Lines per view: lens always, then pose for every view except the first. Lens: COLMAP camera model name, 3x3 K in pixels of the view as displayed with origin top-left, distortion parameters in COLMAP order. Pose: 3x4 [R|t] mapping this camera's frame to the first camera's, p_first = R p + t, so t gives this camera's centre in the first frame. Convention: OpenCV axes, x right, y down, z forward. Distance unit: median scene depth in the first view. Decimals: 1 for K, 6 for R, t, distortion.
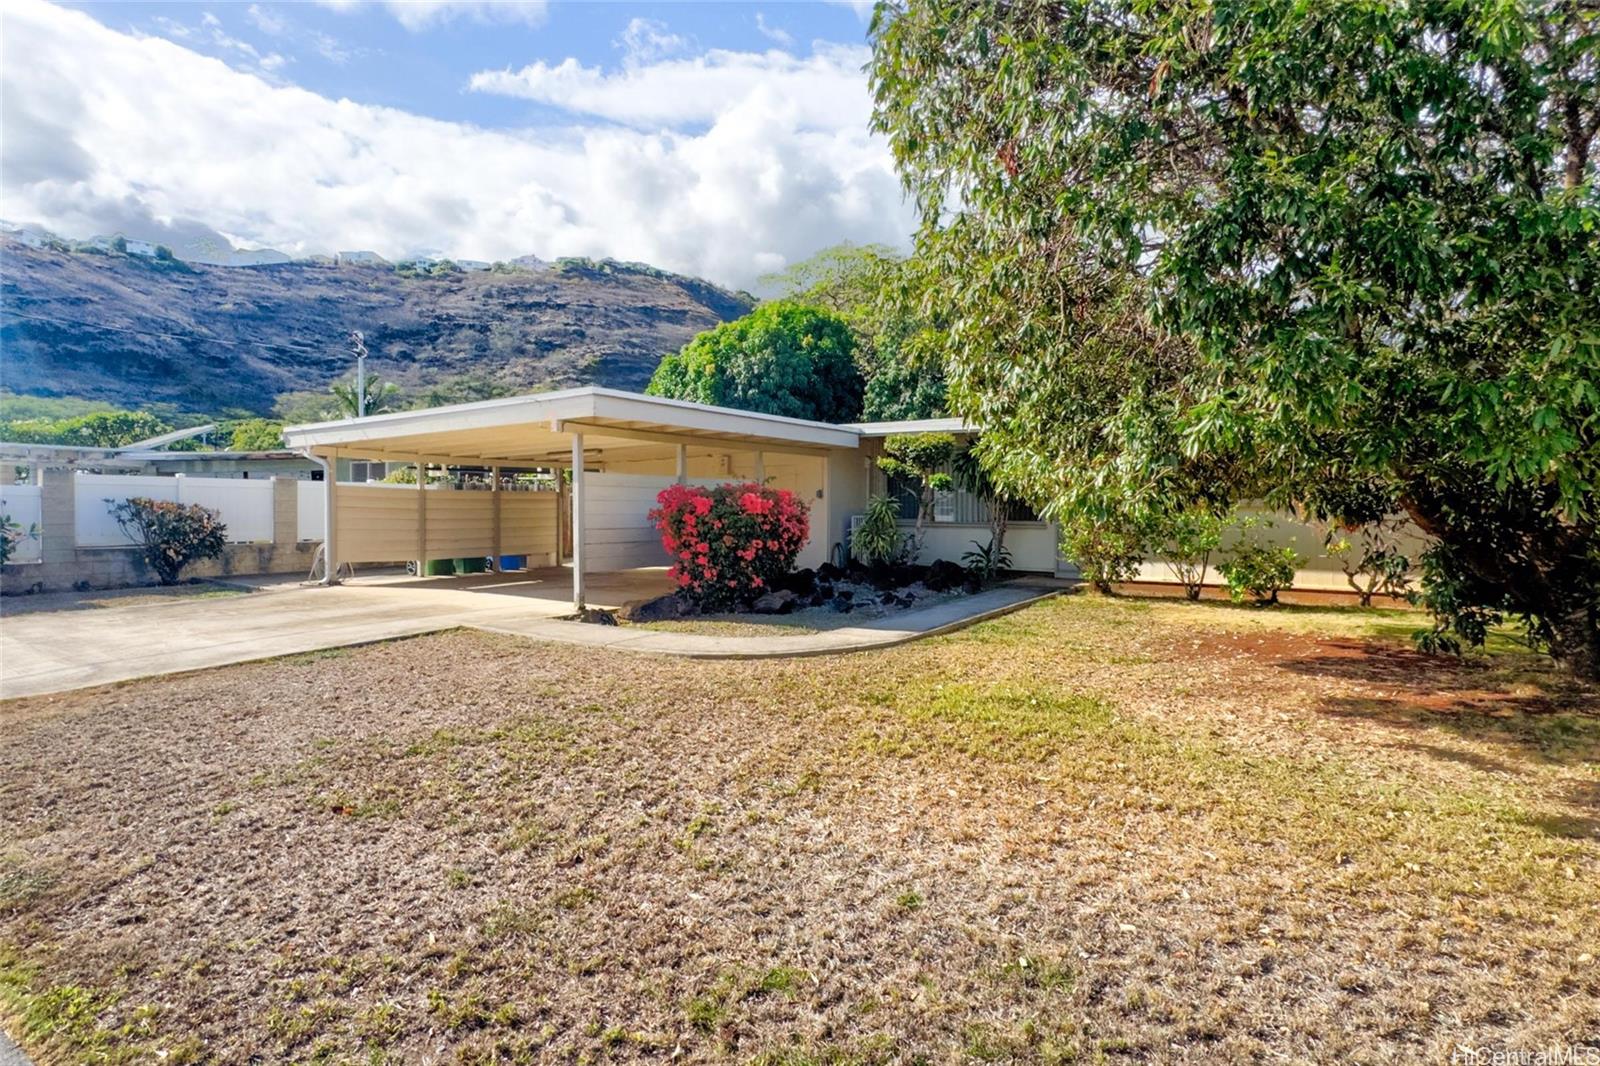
lens RADIAL K [[820.8, 0, 775.3], [0, 820.8, 479.8], [0, 0, 1]] dist [-0.002971, -0.000195]
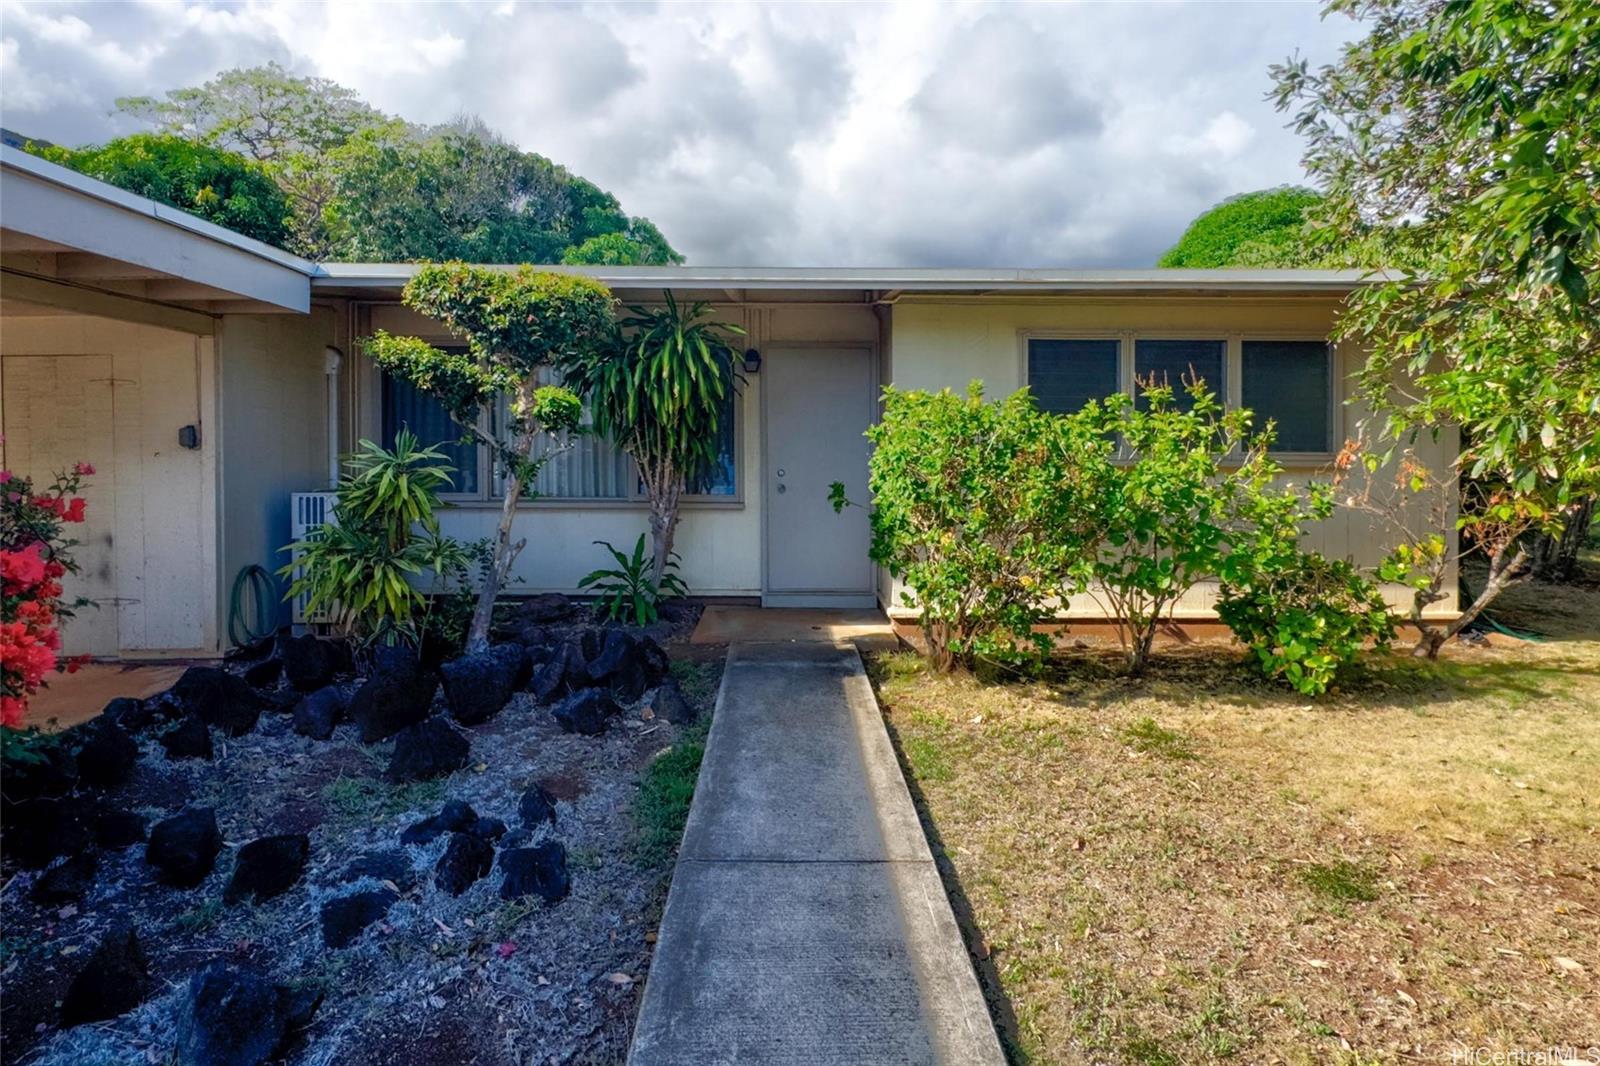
lens RADIAL K [[820.8, 0, 775.3], [0, 820.8, 479.8], [0, 0, 1]] dist [-0.002971, -0.000195]
pose [[0.809290, -0.026049, 0.586831, 0.056894], [-0.016435, 0.997621, 0.066949, 0.008471], [-0.587179, -0.063826, 0.806937, 0.622012]]
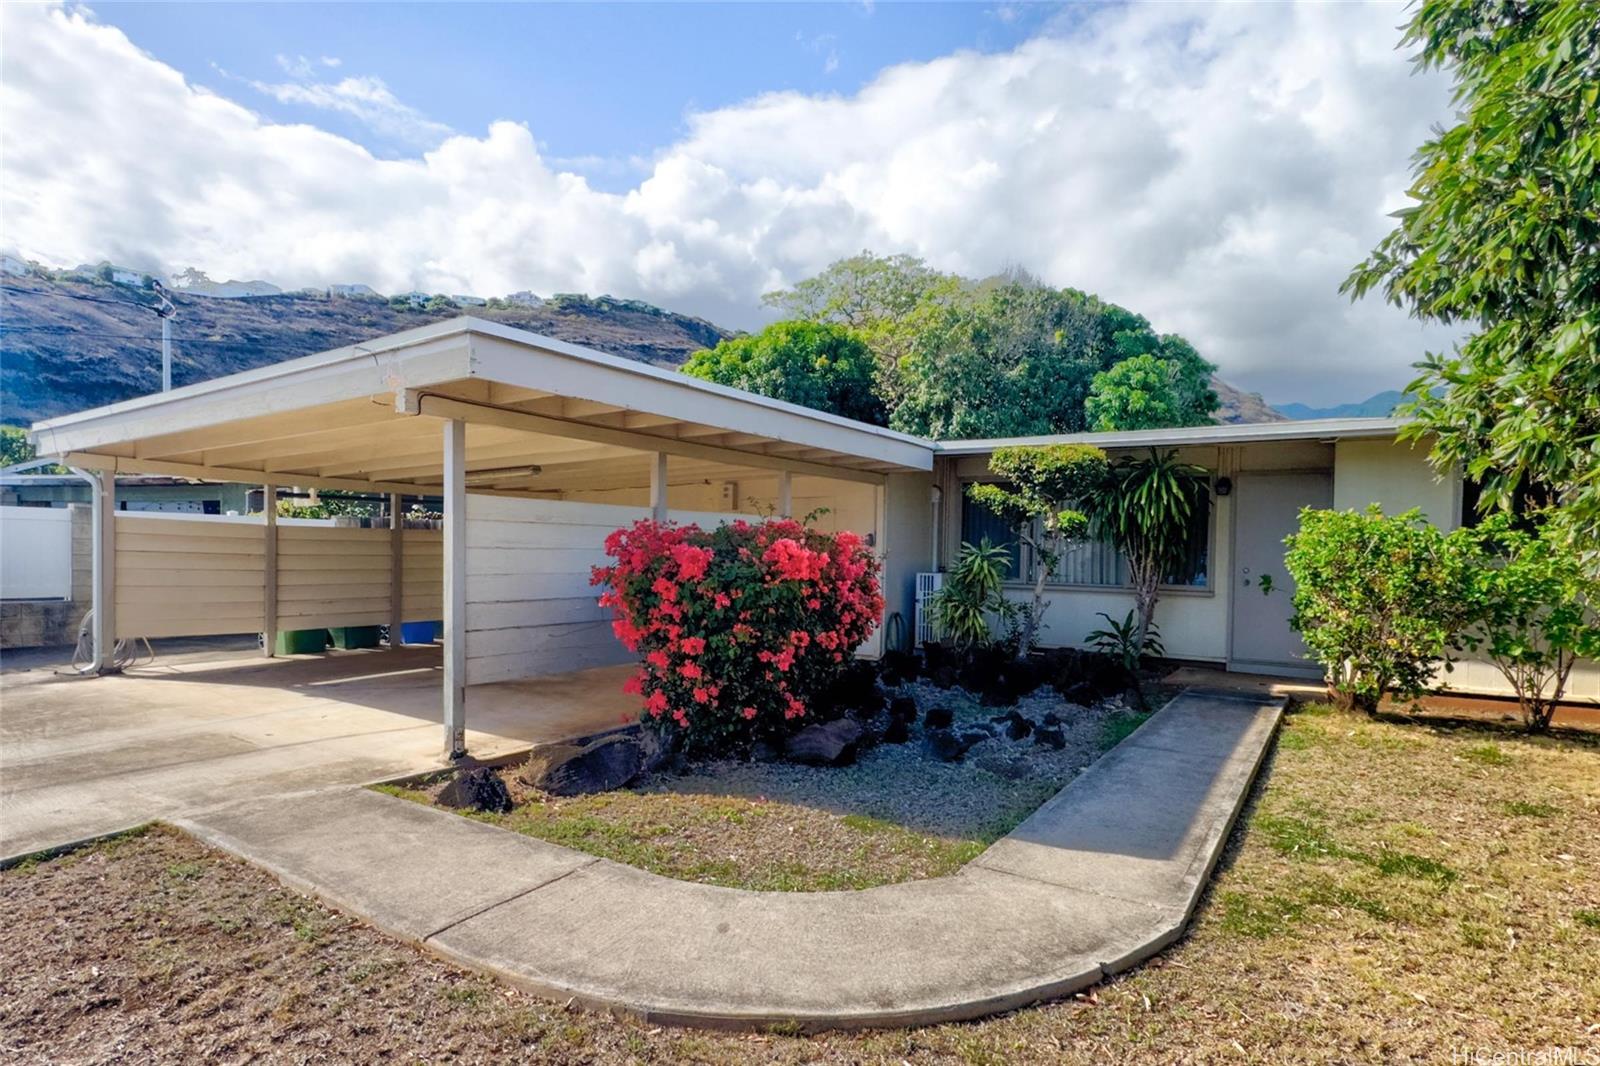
lens RADIAL K [[821.6, 0, 799.0], [0, 821.6, 562.9], [0, 0, 1]] dist [-0.001591, 0.000044]
pose [[0.999414, 0.012247, 0.031970, -0.029230], [-0.013770, 0.998760, 0.047834, 0.004952], [-0.031344, -0.048246, 0.998344, 0.368653]]
